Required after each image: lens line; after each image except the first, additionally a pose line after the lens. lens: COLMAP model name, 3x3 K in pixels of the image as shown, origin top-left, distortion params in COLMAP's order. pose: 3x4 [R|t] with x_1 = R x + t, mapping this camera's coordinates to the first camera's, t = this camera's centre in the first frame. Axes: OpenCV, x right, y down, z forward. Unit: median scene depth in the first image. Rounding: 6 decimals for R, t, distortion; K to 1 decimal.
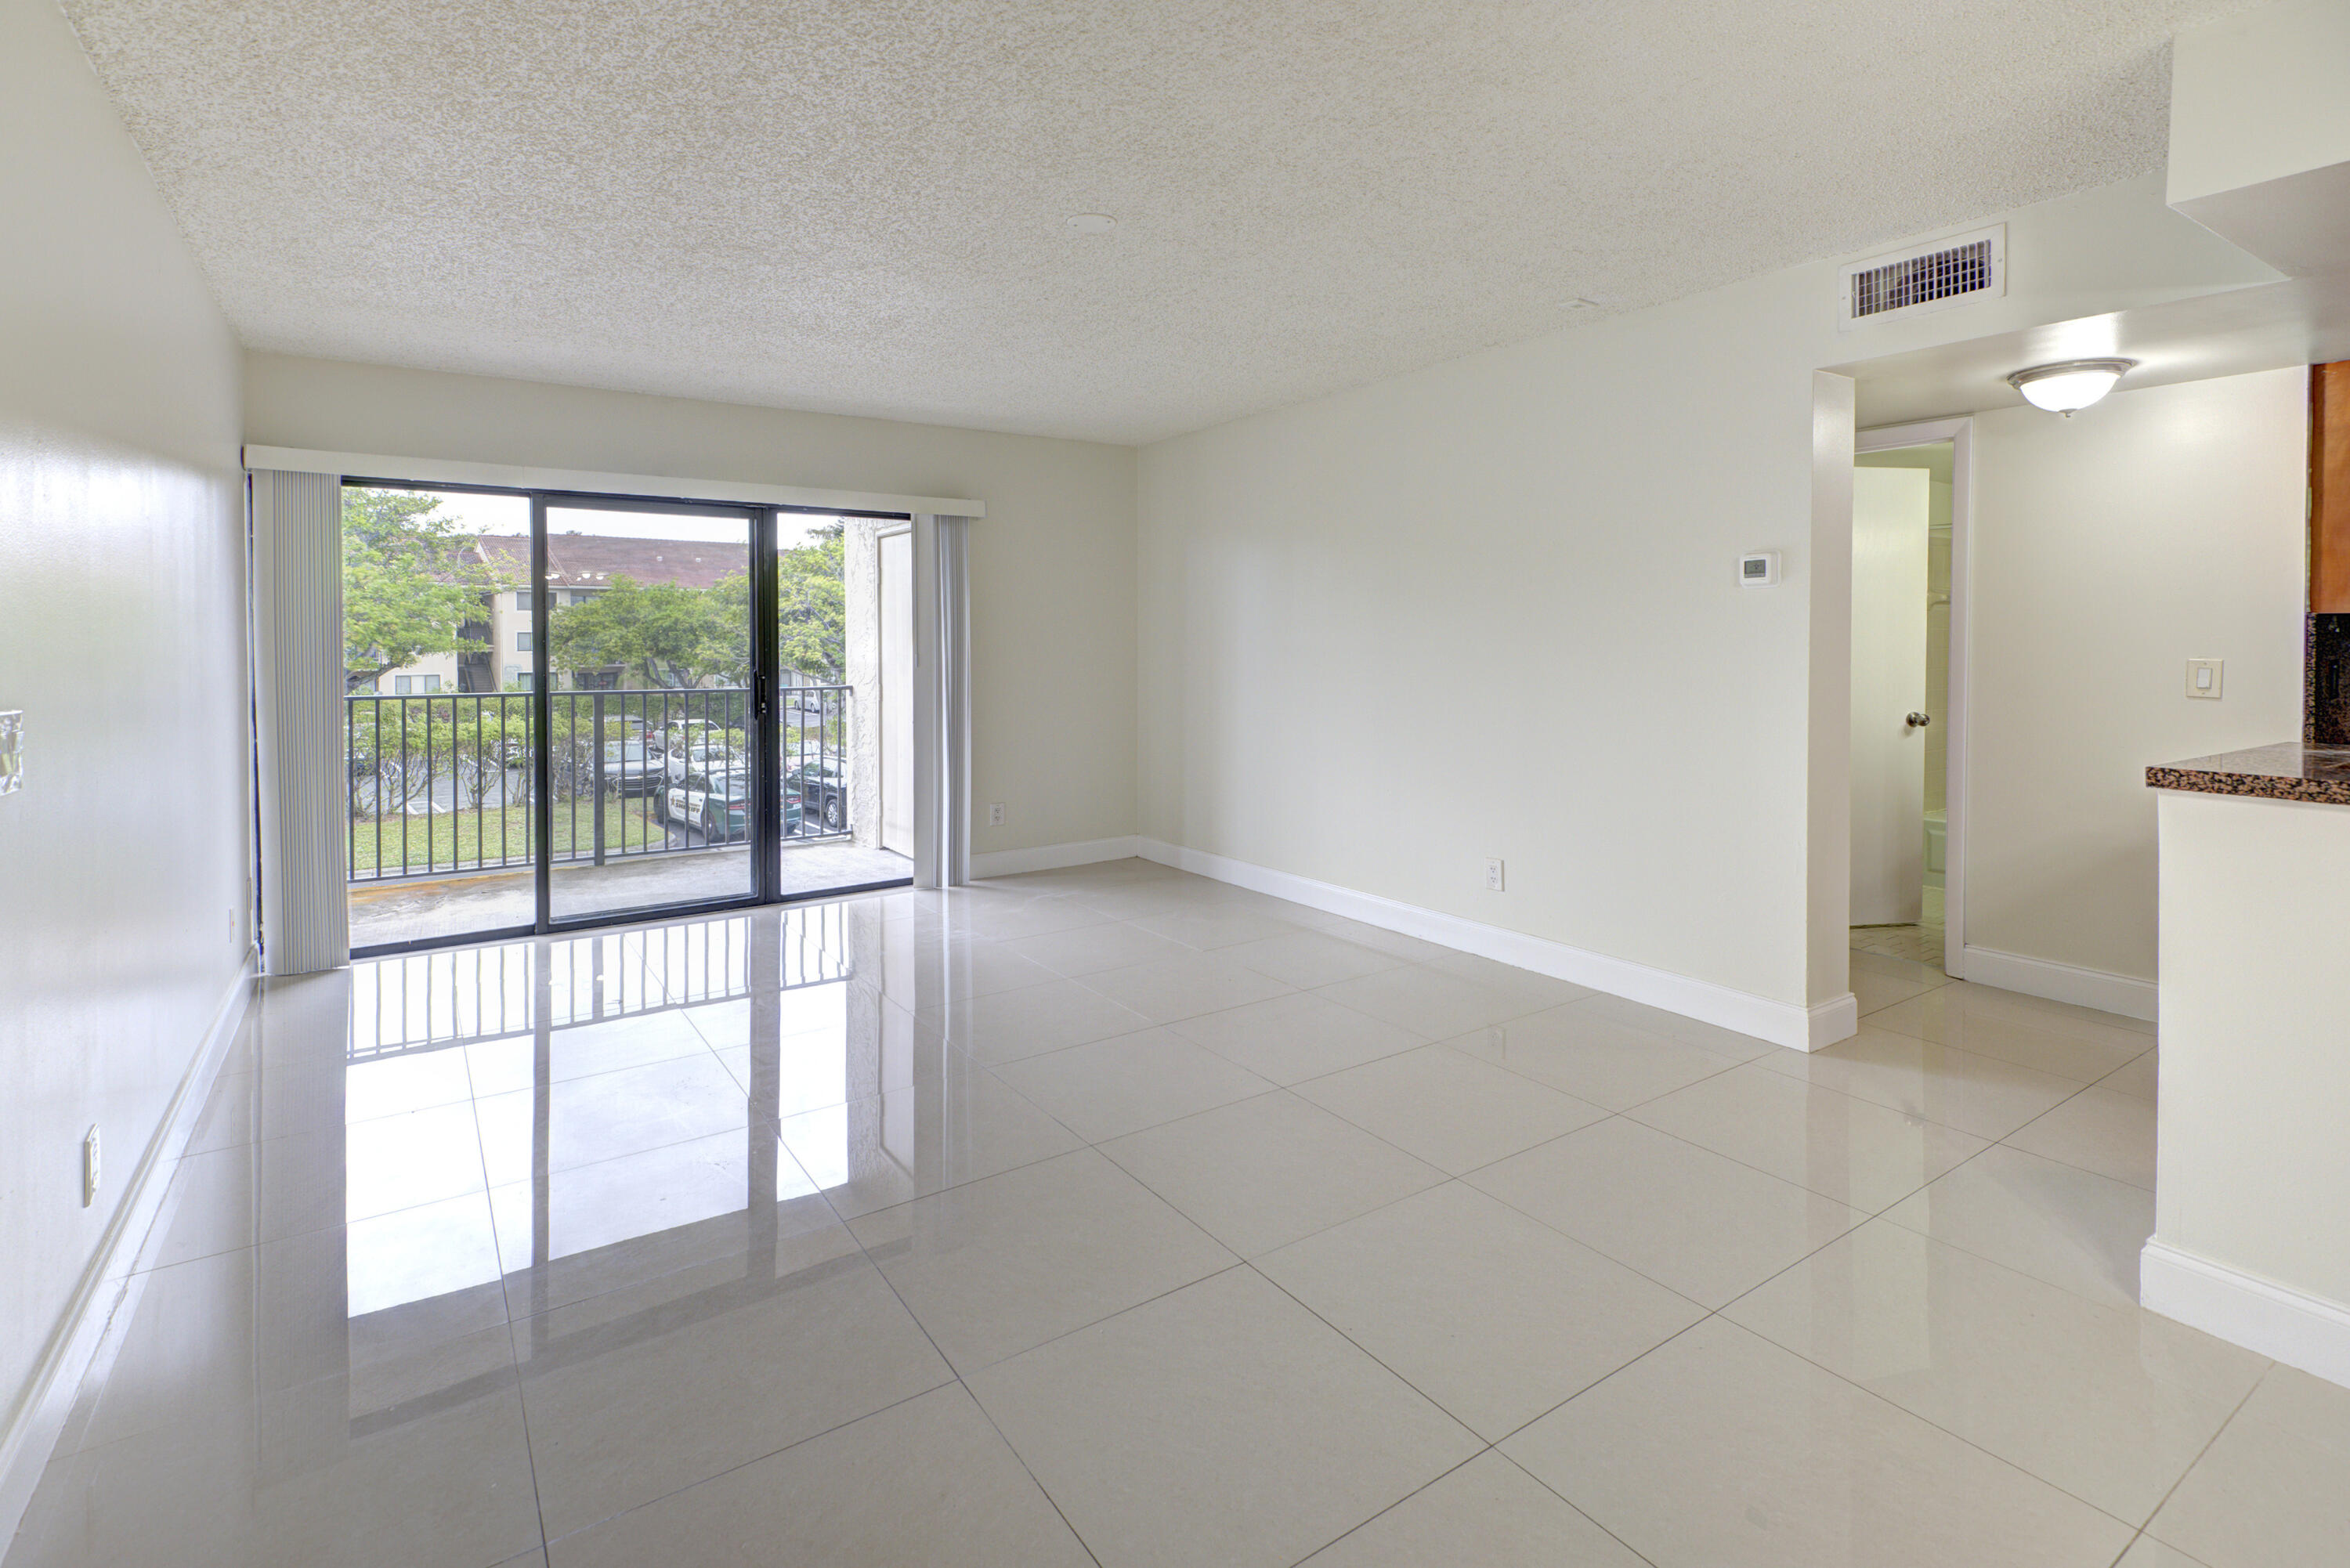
lens RADIAL K [[1131.4, 0, 1135.0], [0, 1131.4, 666.3], [0, 0, 1]] dist [0.014411, -0.000259]
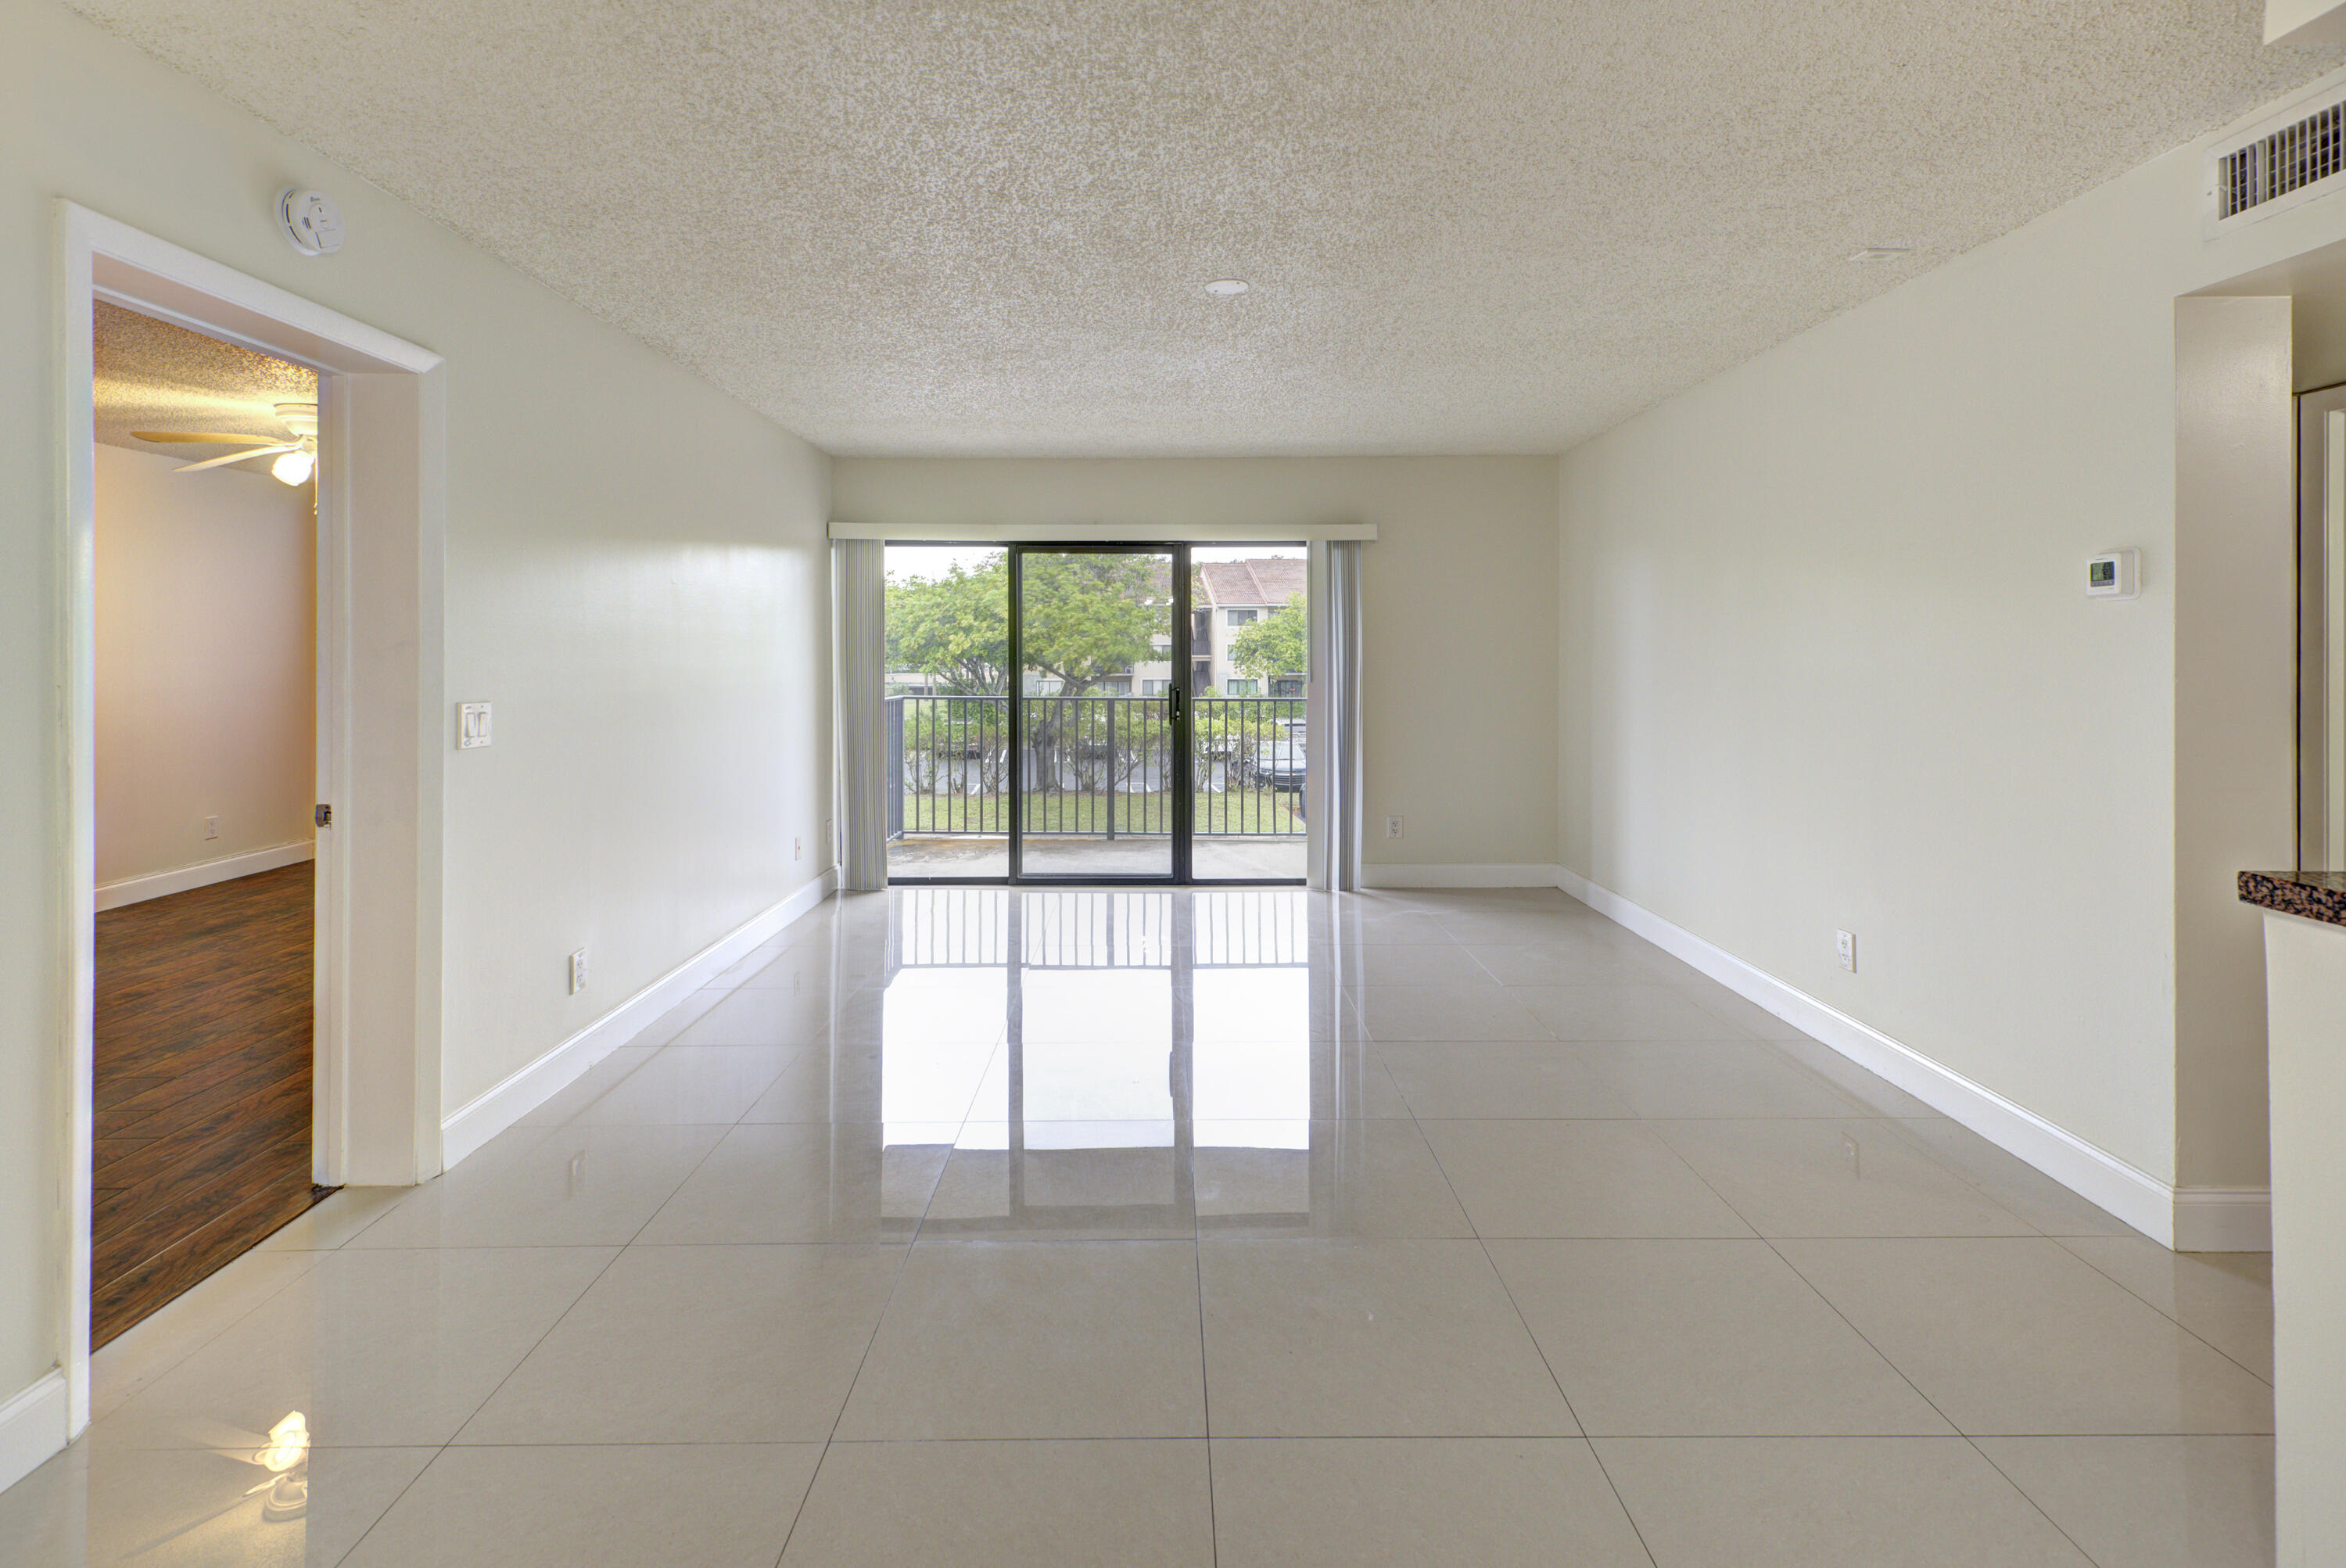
lens RADIAL K [[1109.1, 0, 1138.7], [0, 1109.1, 654.9], [0, 0, 1]] dist [0.016830, -0.012167]
pose [[0.827848, 0.005909, -0.560921, 0.225095], [-0.017201, 0.999742, -0.014856, -0.006101], [0.560688, 0.021947, 0.827736, 0.026220]]
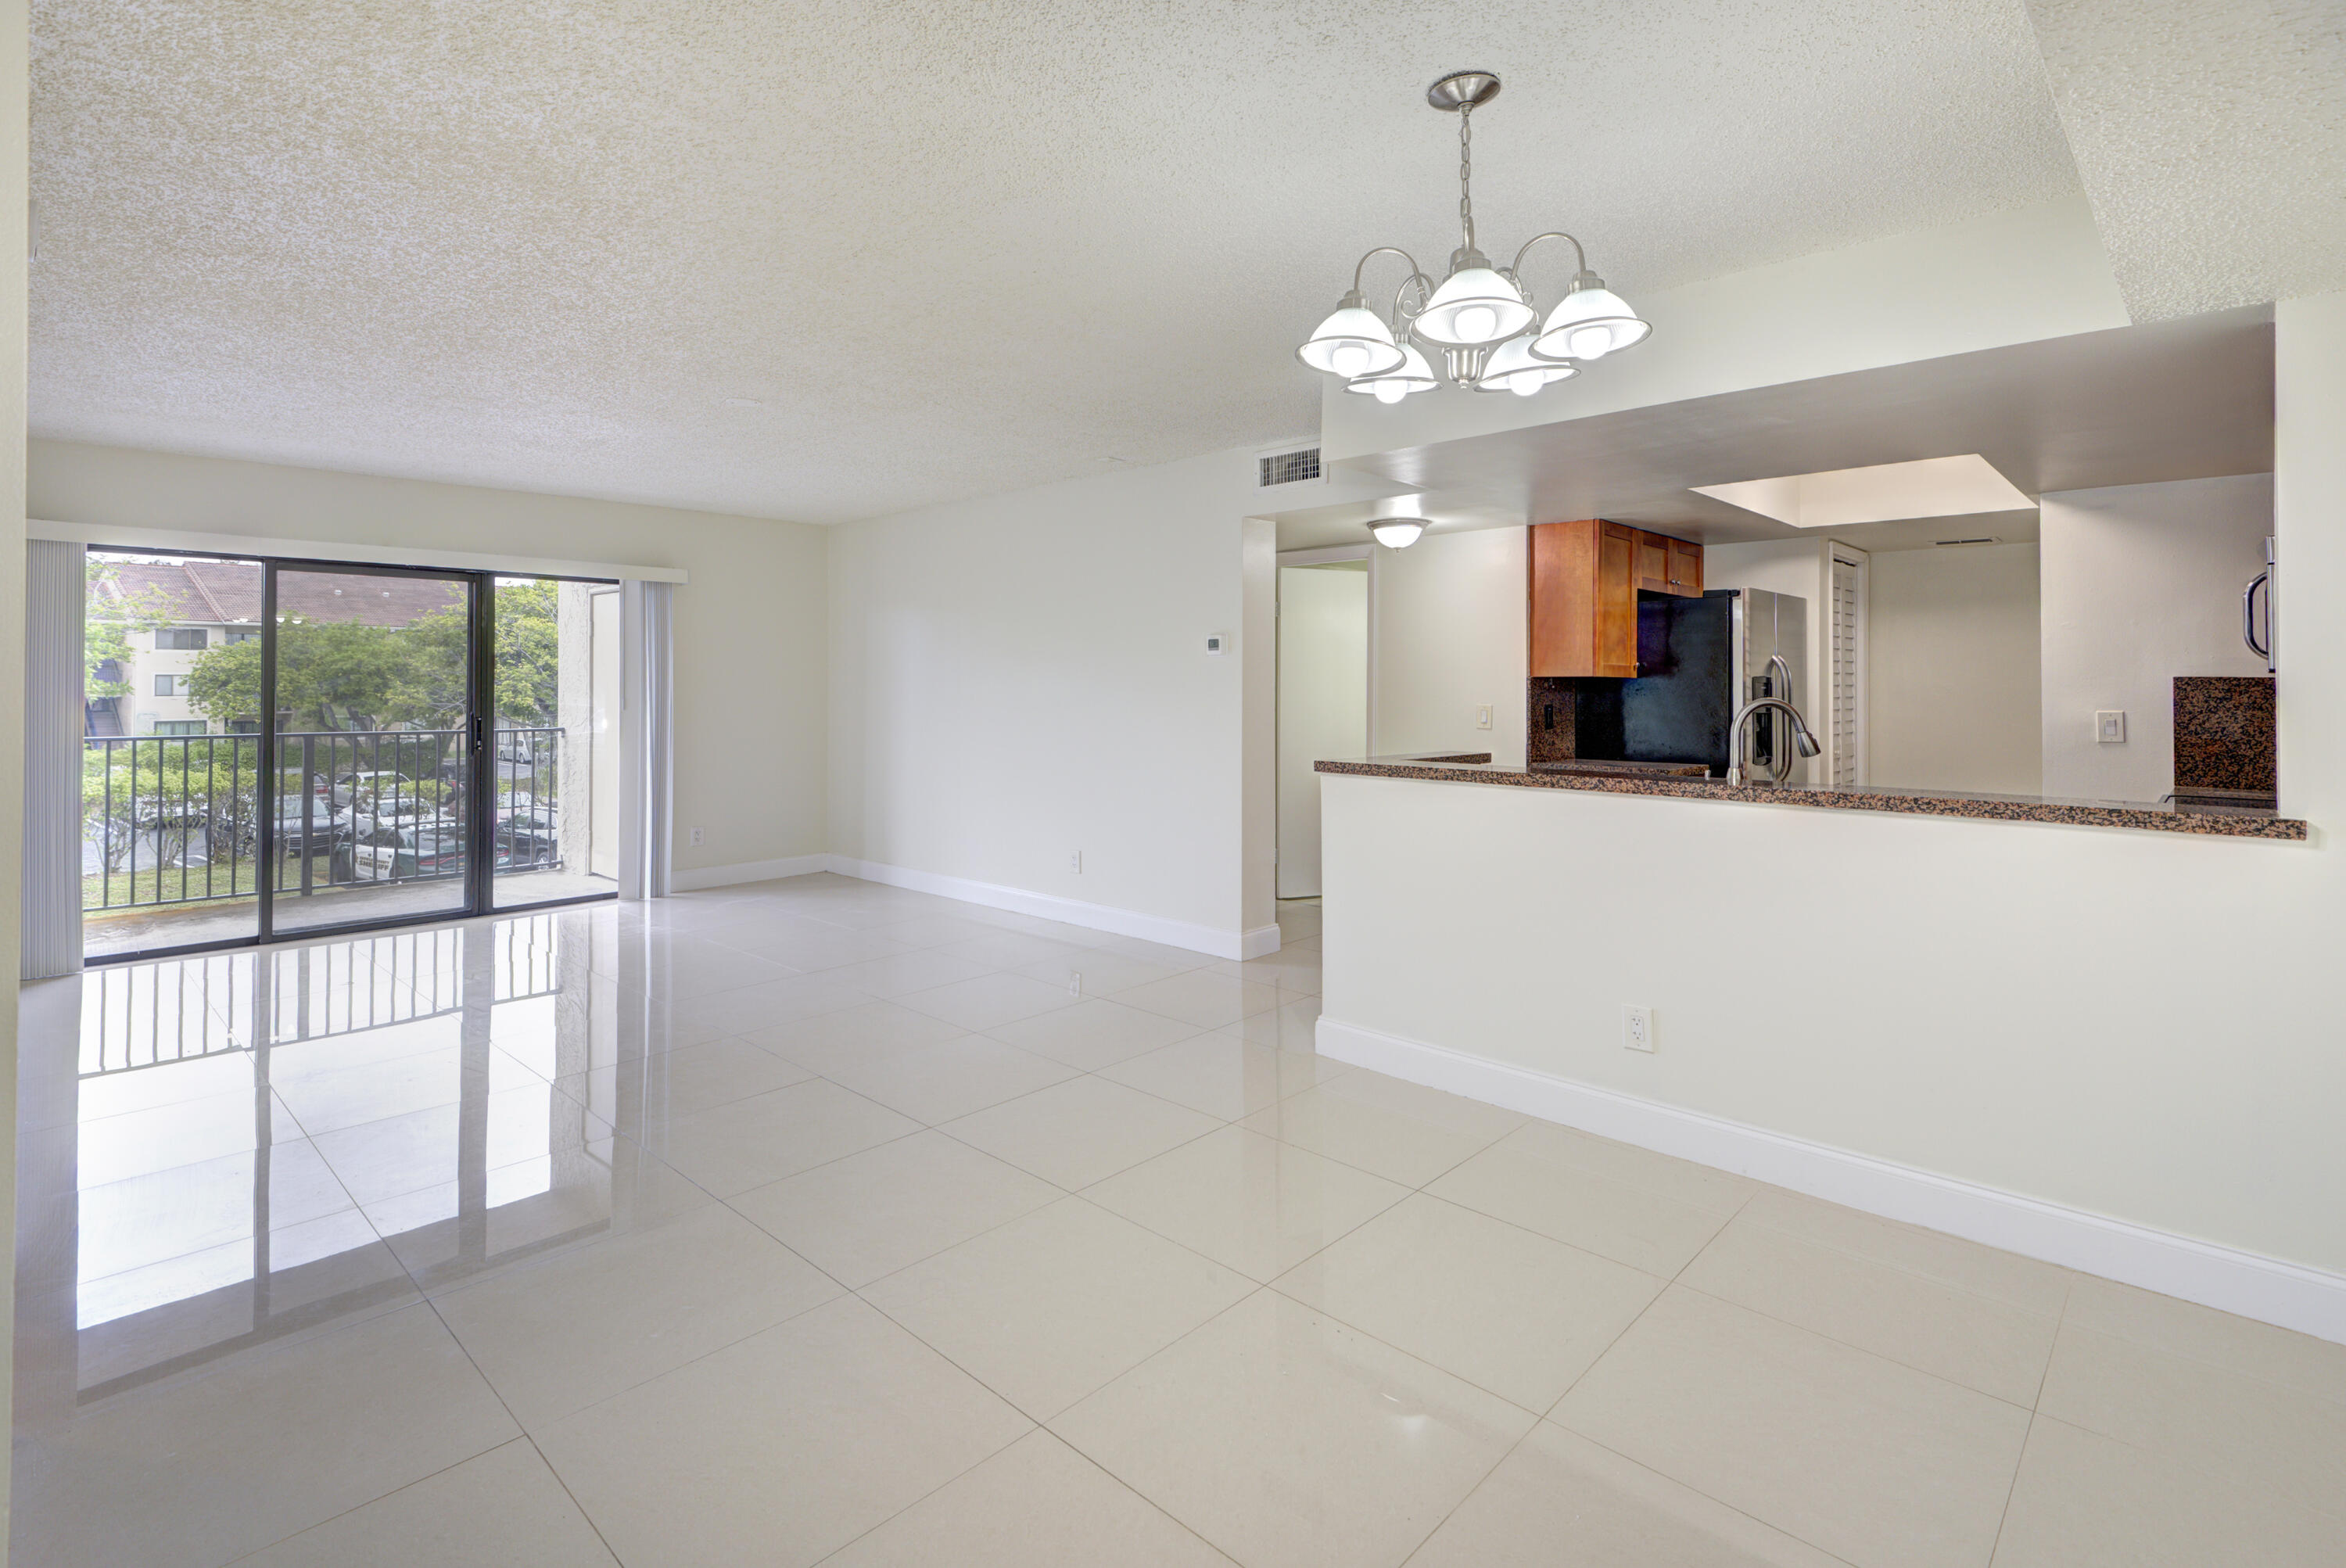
lens RADIAL K [[1143.3, 0, 1165.0], [0, 1143.3, 680.8], [0, 0, 1]] dist [0.000256, -0.016582]
pose [[0.972400, 0.006079, 0.233241, 0.065991], [0.000530, 0.999600, -0.028266, 0.003276], [-0.233320, 0.027610, 0.972008, -0.241530]]
